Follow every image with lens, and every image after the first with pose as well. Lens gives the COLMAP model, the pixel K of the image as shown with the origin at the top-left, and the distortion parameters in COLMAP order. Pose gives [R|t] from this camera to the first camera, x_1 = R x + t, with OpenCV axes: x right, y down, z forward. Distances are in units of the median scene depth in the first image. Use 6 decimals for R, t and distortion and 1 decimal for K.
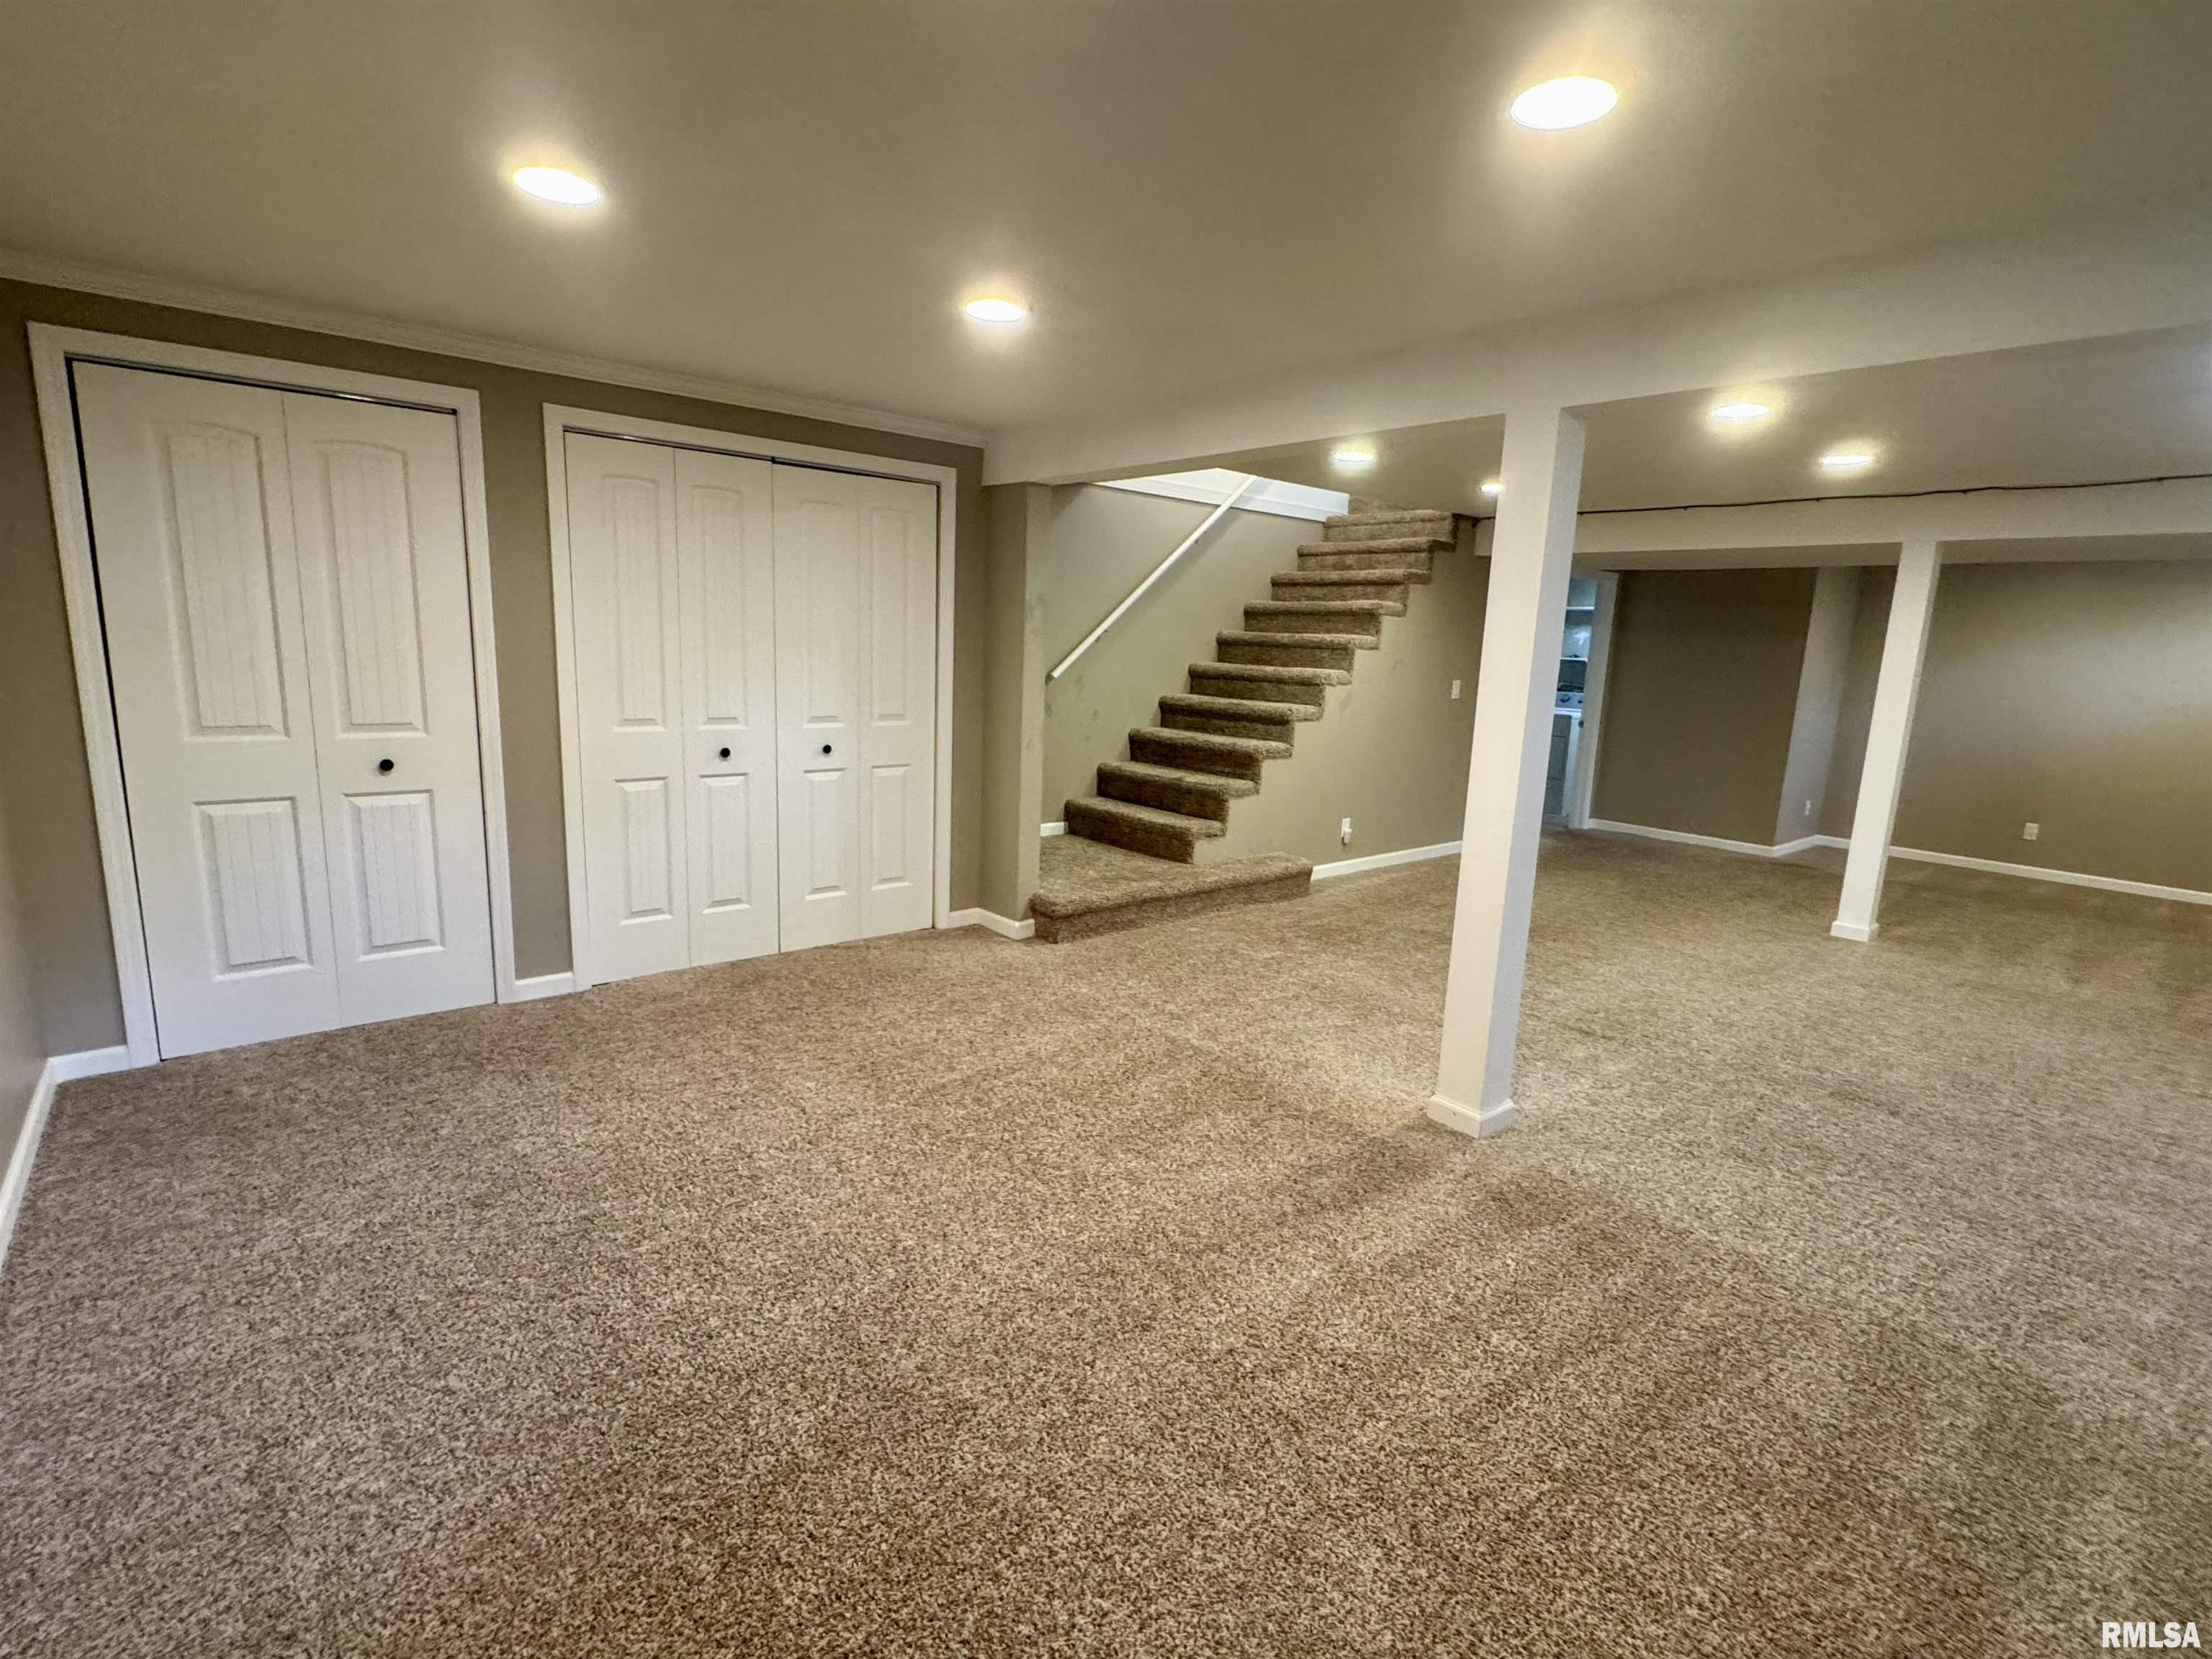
lens RADIAL K [[1070.8, 0, 1116.0], [0, 1070.8, 836.9], [0, 0, 1]] dist [-0.004681, 0.001399]
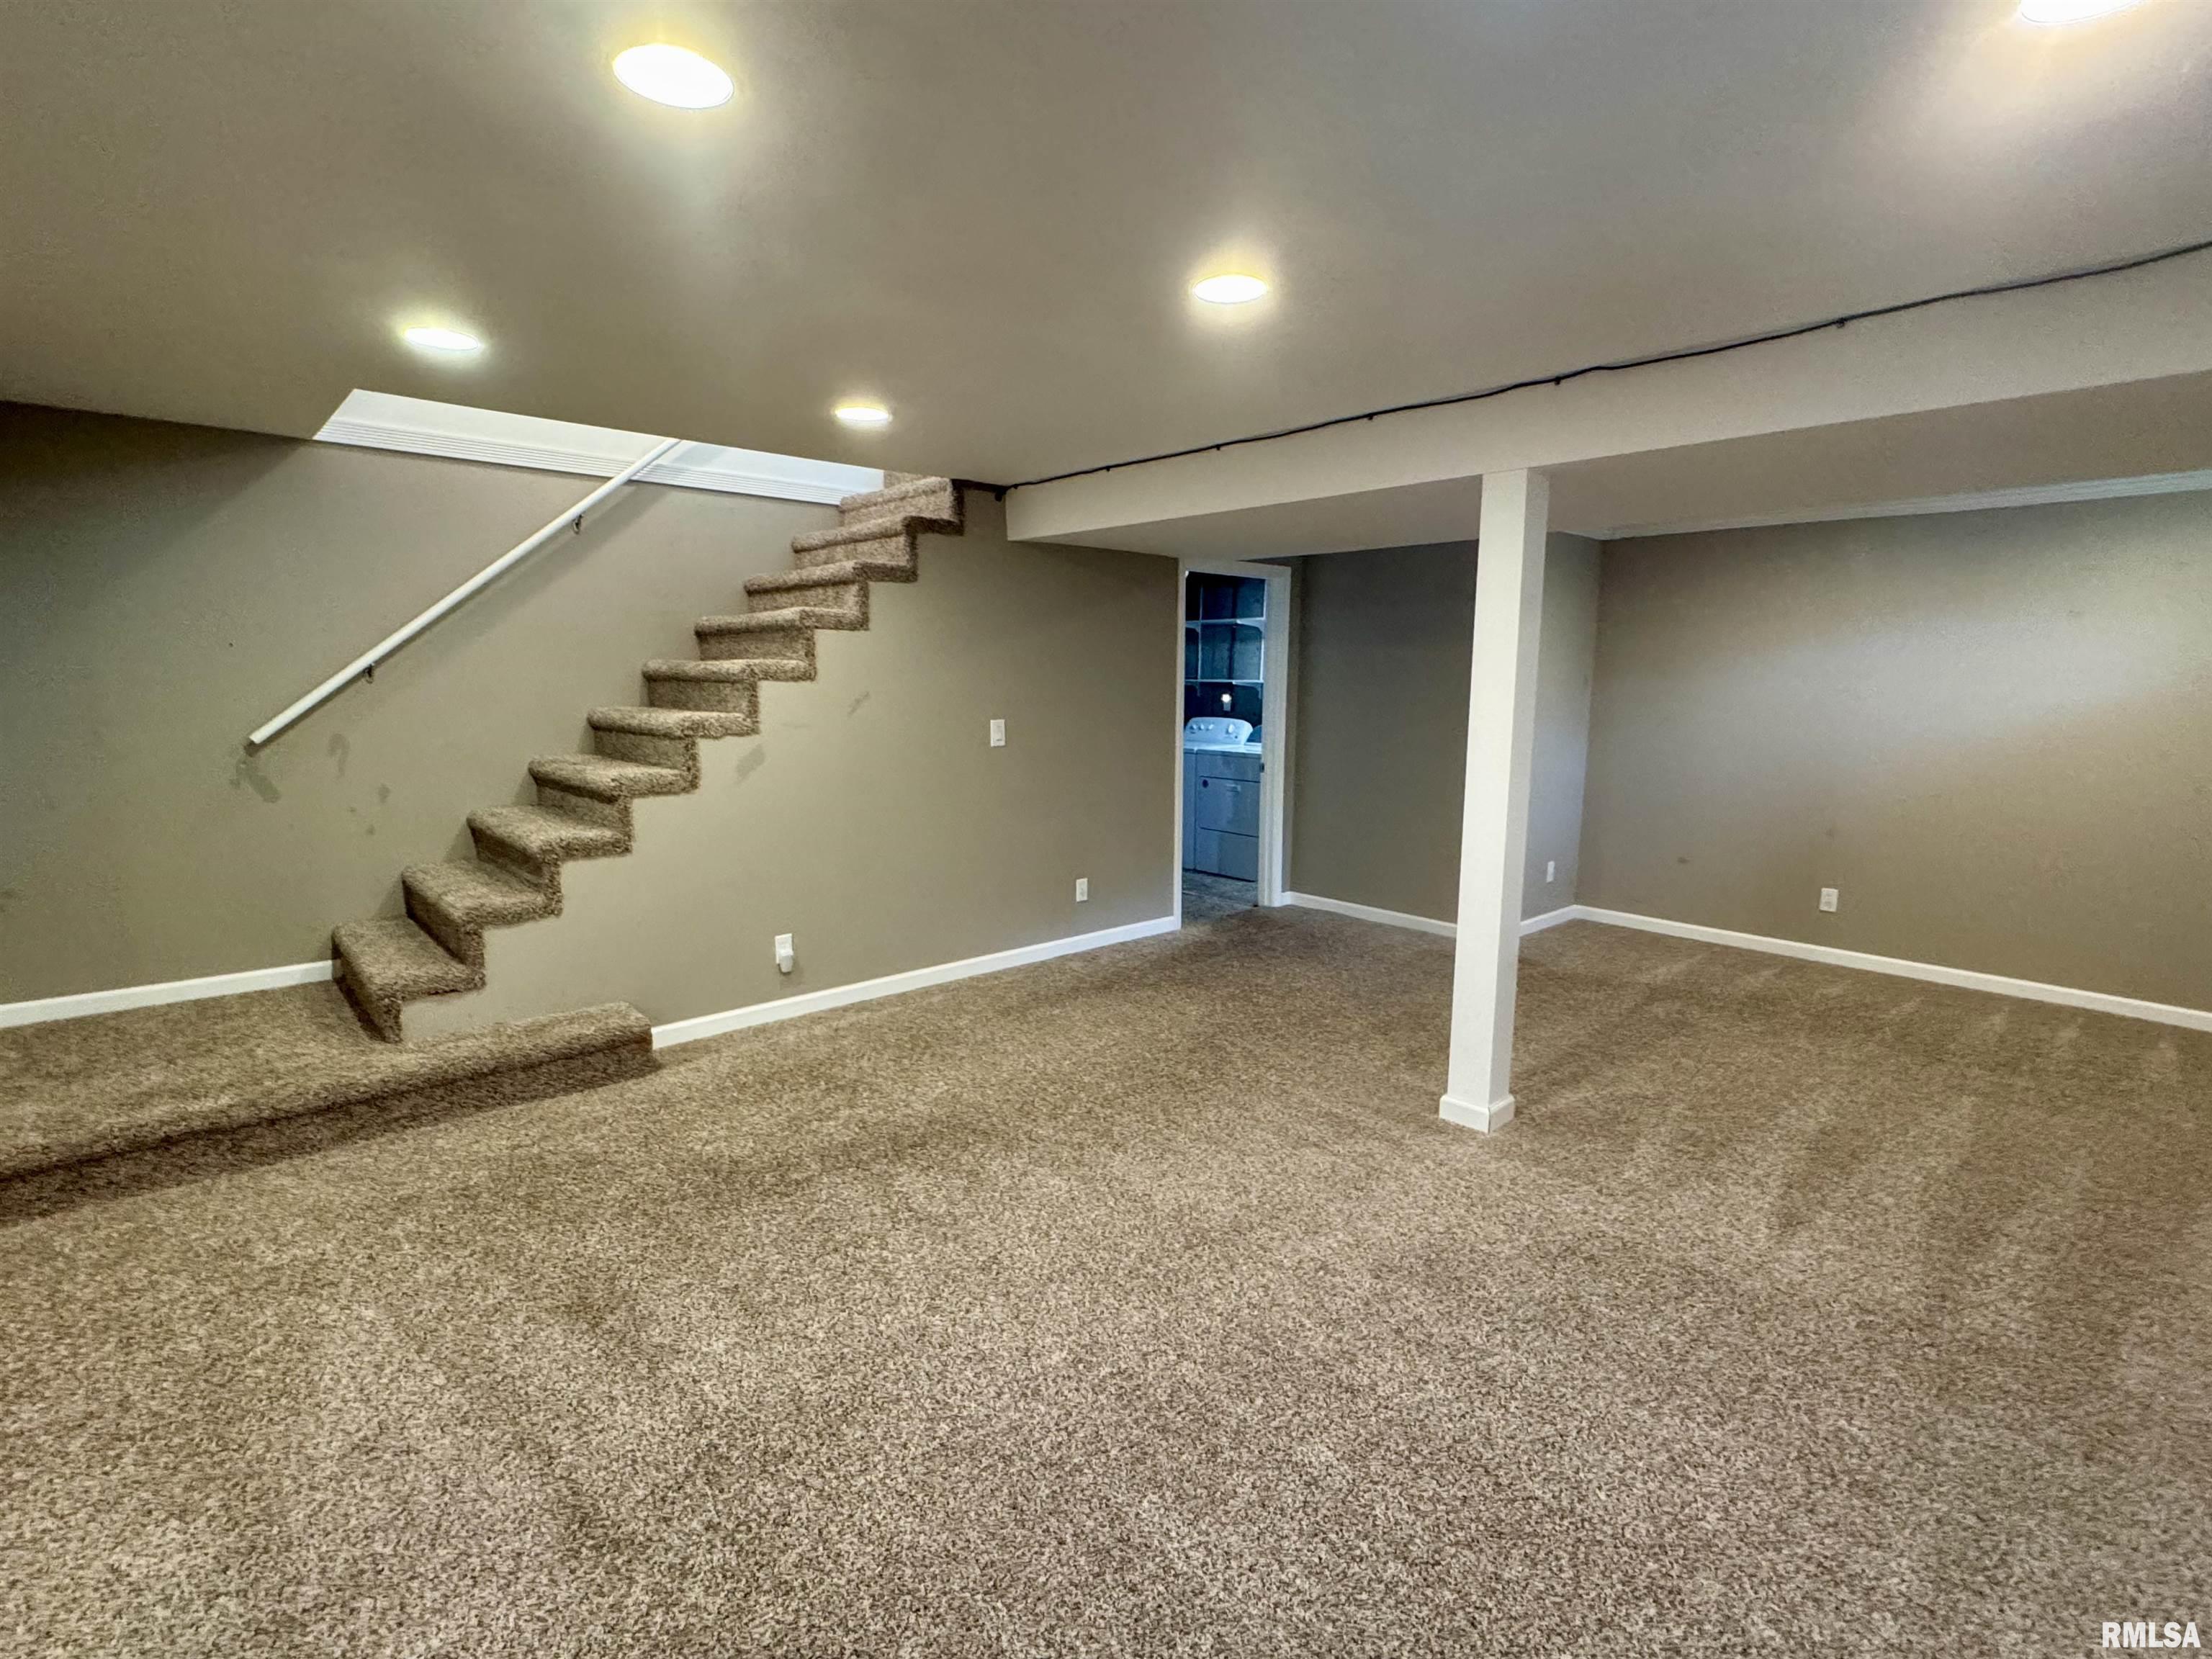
lens RADIAL K [[1074.0, 0, 1108.5], [0, 1074.0, 834.4], [0, 0, 1]] dist [-0.000334, -0.000014]
pose [[0.998909, -0.037886, 0.027293, 0.429872], [0.038761, 0.998727, -0.032269, -0.053736], [-0.026036, 0.033291, 0.999107, 0.350444]]
